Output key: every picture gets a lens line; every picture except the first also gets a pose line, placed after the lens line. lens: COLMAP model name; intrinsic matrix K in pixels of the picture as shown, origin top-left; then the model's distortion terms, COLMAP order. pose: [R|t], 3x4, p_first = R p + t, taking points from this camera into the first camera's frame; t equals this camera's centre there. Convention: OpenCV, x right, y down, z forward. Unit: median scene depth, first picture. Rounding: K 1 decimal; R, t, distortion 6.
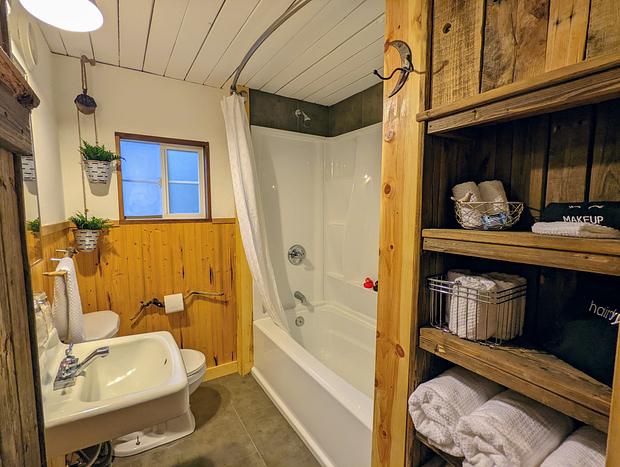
lens RADIAL K [[294.7, 0, 306.7], [0, 294.7, 235.2], [0, 0, 1]] dist [0.000164, -0.000407]
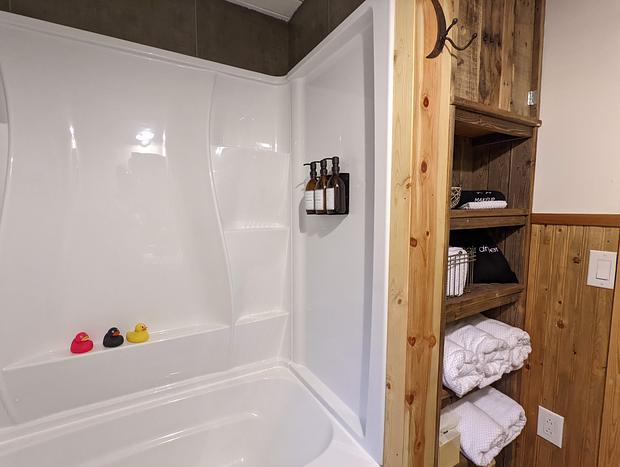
lens RADIAL K [[294.7, 0, 306.7], [0, 294.7, 235.2], [0, 0, 1]] dist [0.000164, -0.000407]
pose [[0.038046, -0.095554, 0.994697, -0.302368], [0.096744, 0.991094, 0.091507, -0.035254], [-0.994582, 0.092750, 0.046952, 0.657374]]
